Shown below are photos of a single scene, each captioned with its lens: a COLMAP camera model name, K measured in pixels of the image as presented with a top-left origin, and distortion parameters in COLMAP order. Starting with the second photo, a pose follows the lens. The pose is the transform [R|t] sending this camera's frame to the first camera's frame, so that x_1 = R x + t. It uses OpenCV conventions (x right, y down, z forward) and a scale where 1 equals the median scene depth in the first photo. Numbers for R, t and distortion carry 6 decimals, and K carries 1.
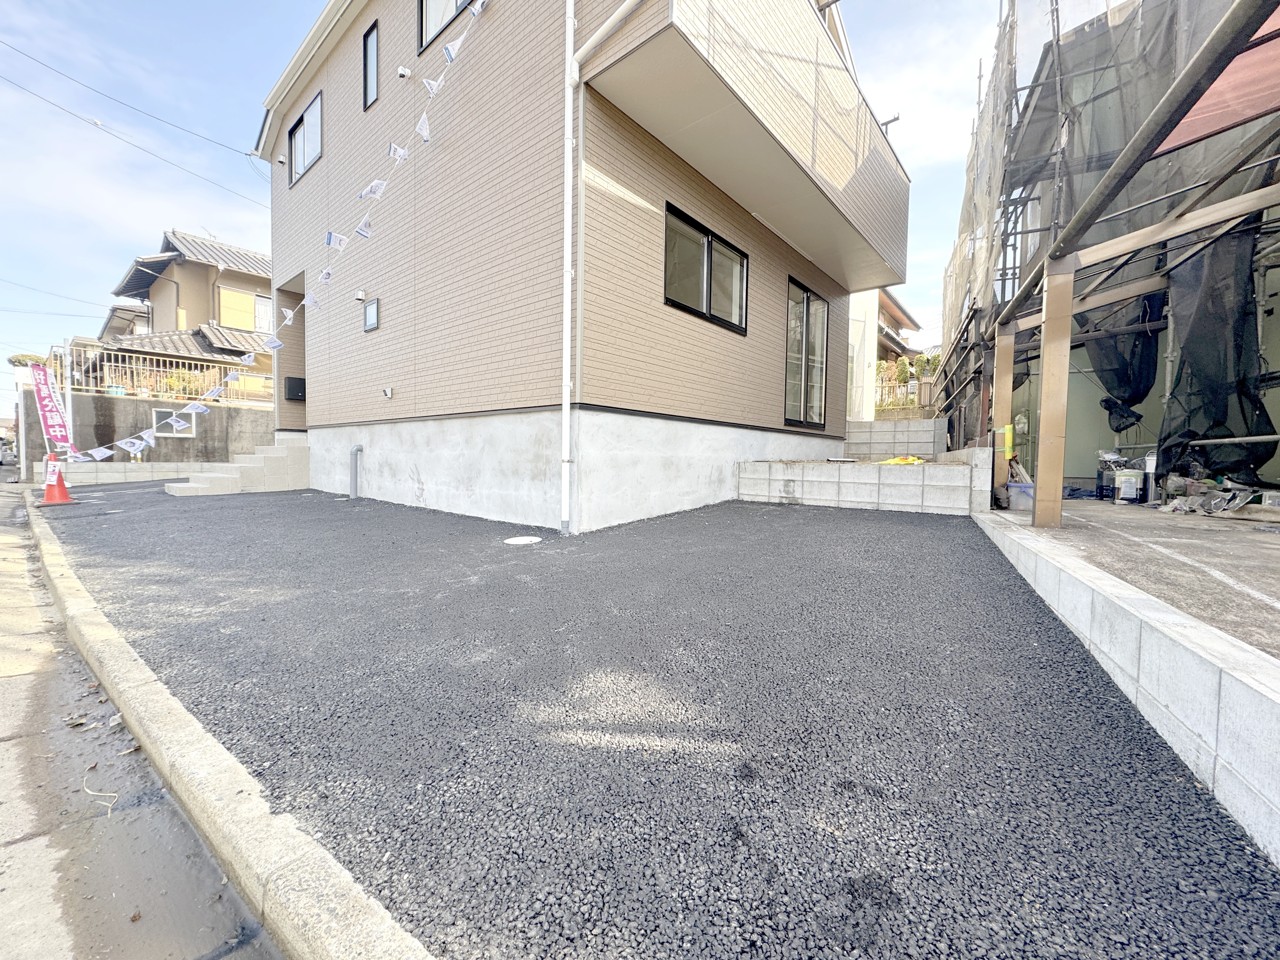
lens RADIAL K [[508.4, 0, 640.0], [0, 508.4, 480.0], [0, 0, 1]] dist [-0.001088, -0.000795]
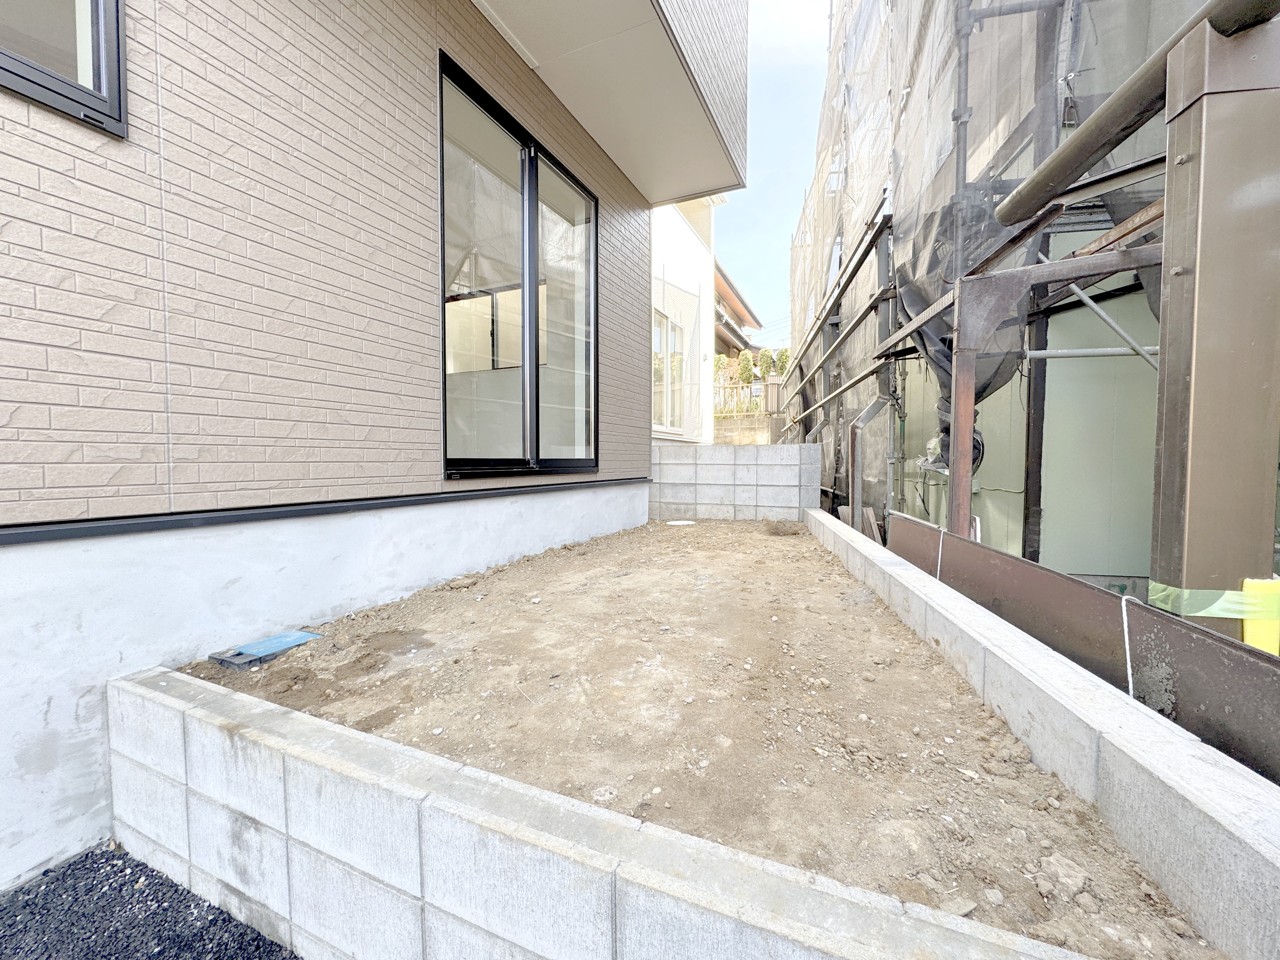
lens RADIAL K [[508.4, 0, 640.0], [0, 508.4, 480.0], [0, 0, 1]] dist [-0.001088, -0.000795]
pose [[0.964445, -0.025203, 0.263078, 0.388631], [0.024775, 0.999681, 0.004948, -0.129063], [-0.263119, 0.001746, 0.964762, 0.748700]]
